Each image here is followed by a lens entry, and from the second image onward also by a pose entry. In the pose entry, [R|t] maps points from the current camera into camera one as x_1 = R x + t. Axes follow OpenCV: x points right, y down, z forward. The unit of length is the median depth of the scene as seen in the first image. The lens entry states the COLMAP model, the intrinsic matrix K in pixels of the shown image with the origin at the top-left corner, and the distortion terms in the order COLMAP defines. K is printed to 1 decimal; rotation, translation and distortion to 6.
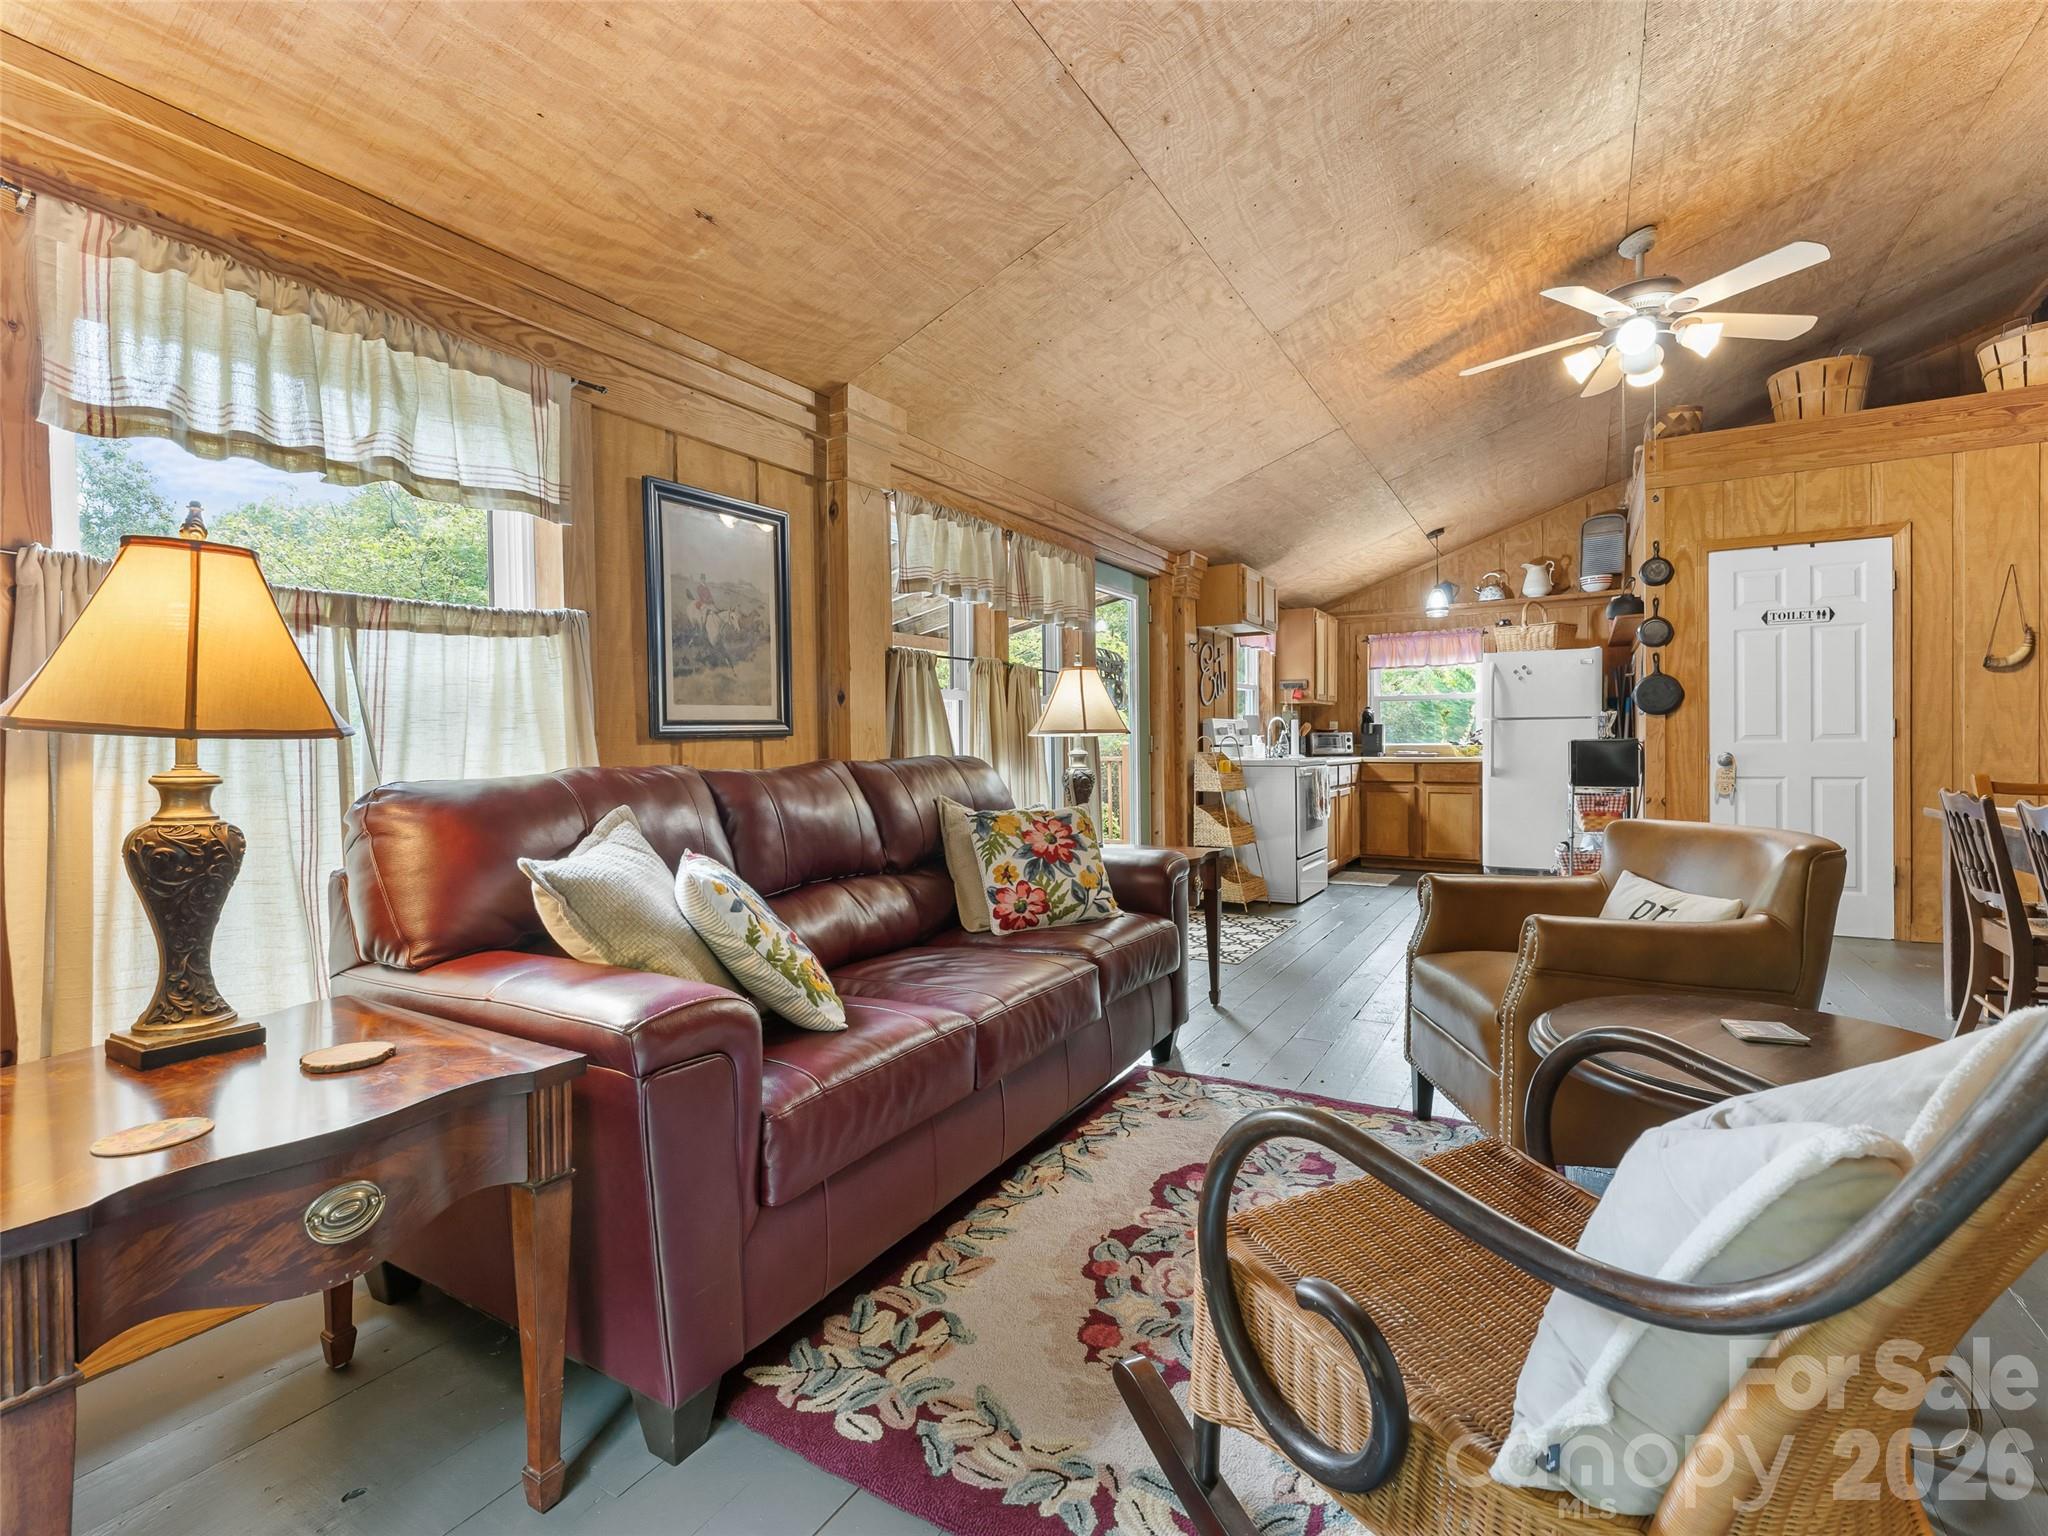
lens RADIAL K [[943.9, 0, 1019.9], [0, 943.9, 756.9], [0, 0, 1]] dist [-0.003936, -0.000926]
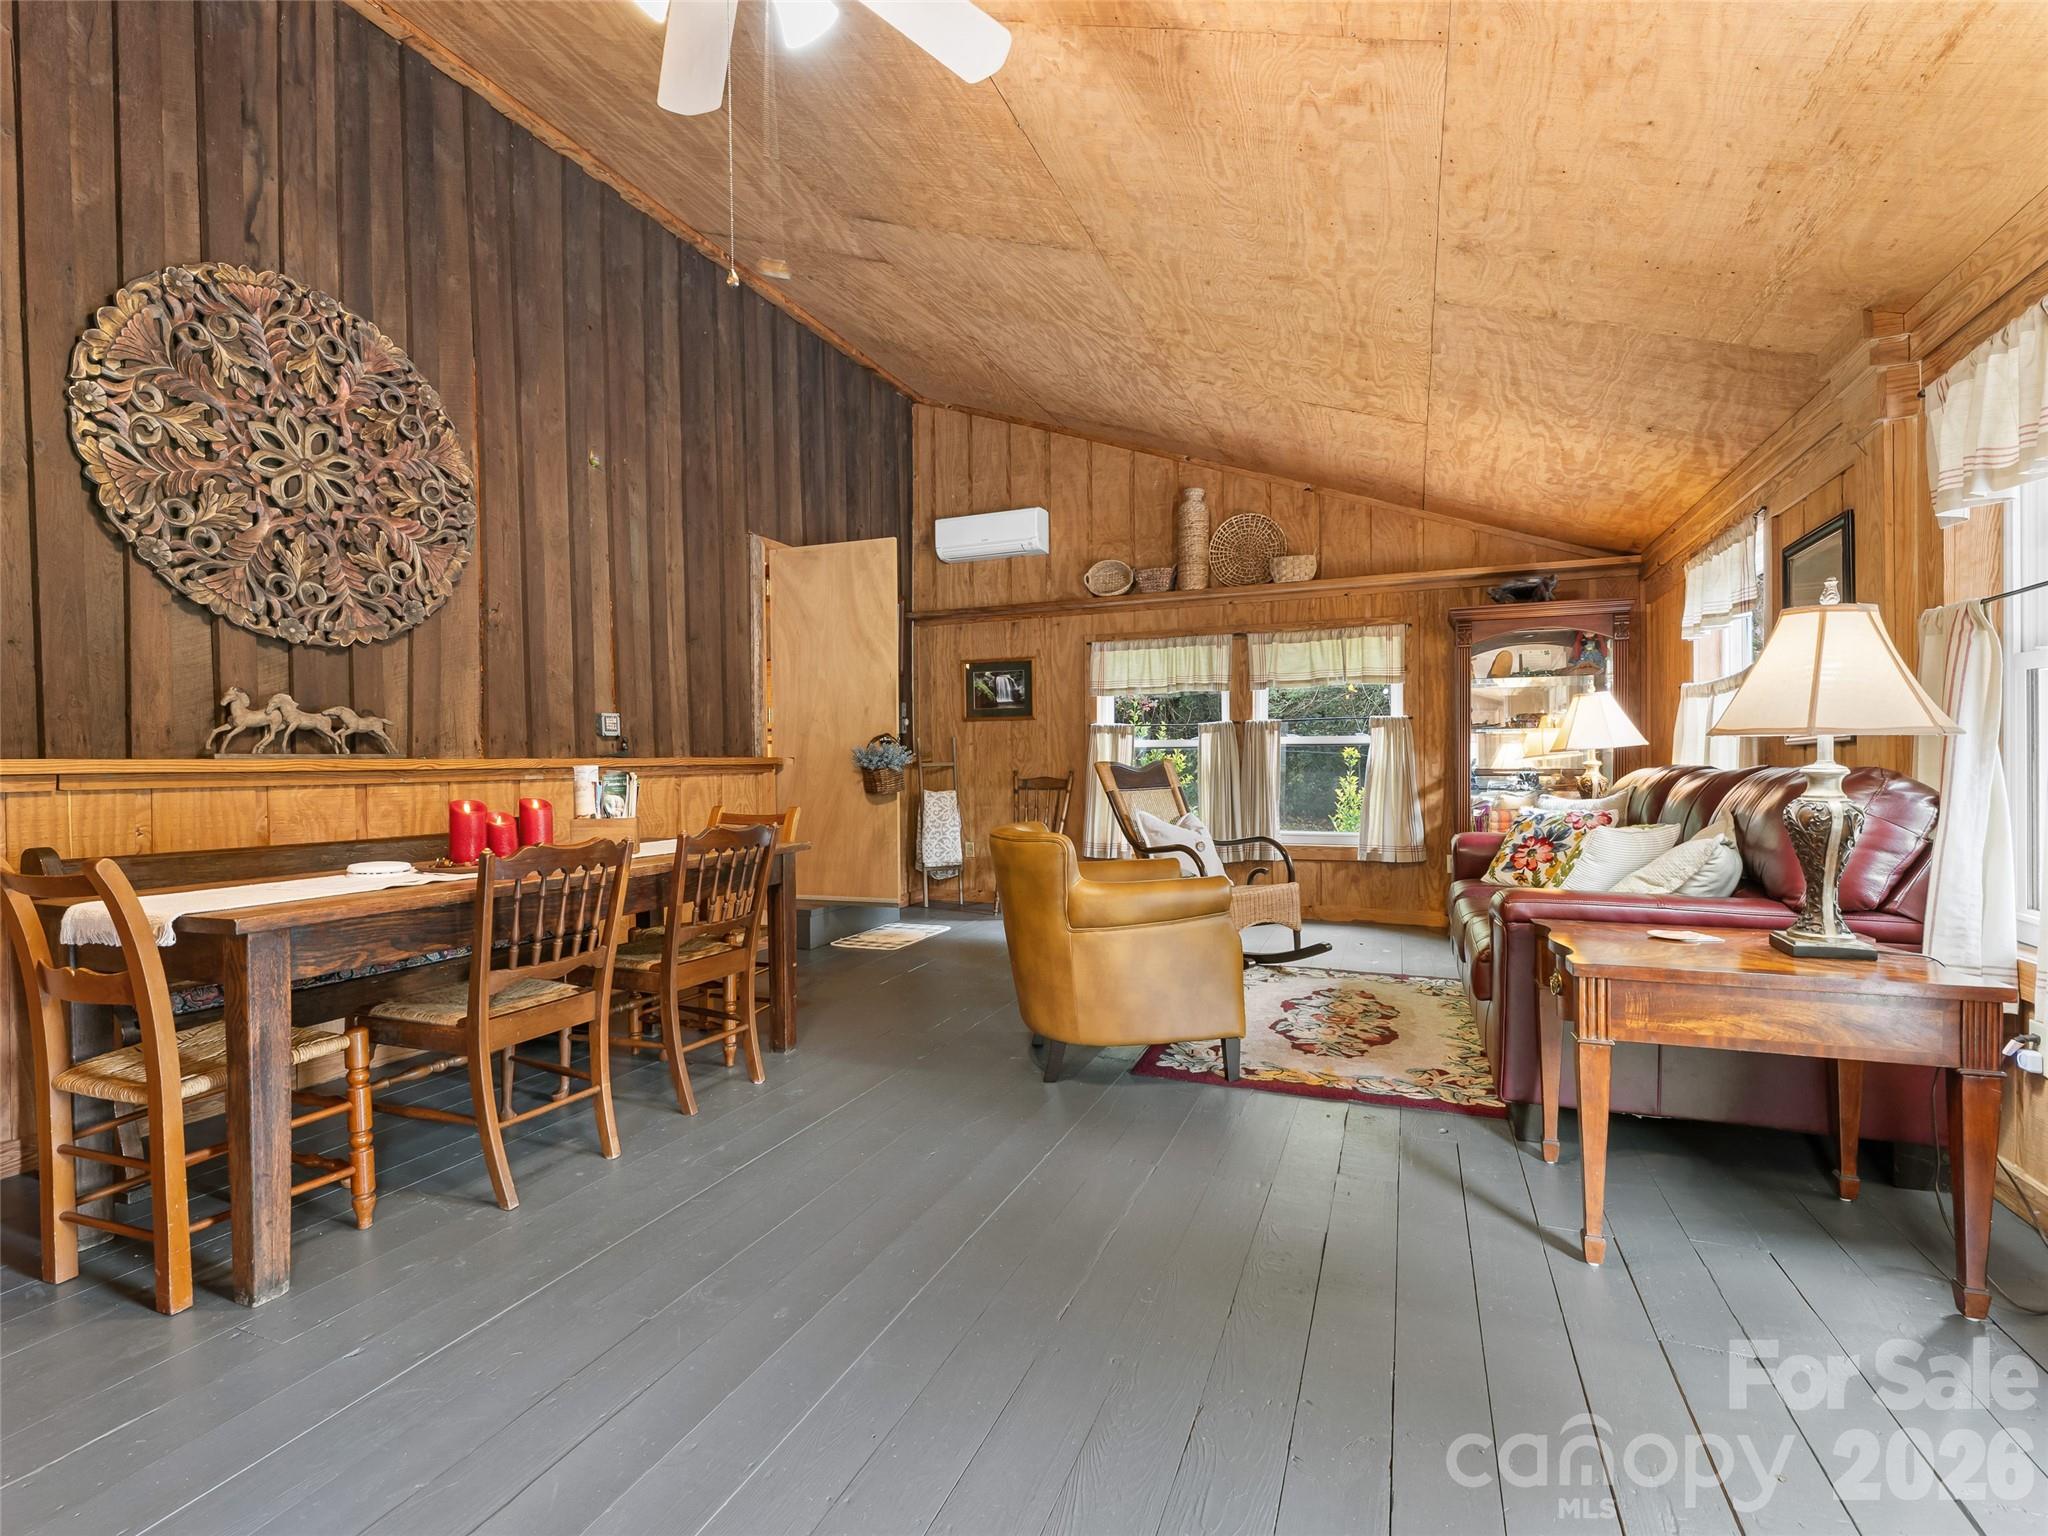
lens RADIAL K [[943.9, 0, 1027.5], [0, 943.9, 770.0], [0, 0, 1]] dist [-0.003936, -0.000926]
pose [[-0.988138, 0.021368, -0.152076, 0.890296], [0.018466, 0.999620, 0.020469, -0.031317], [0.152456, 0.017418, -0.988157, 2.217899]]
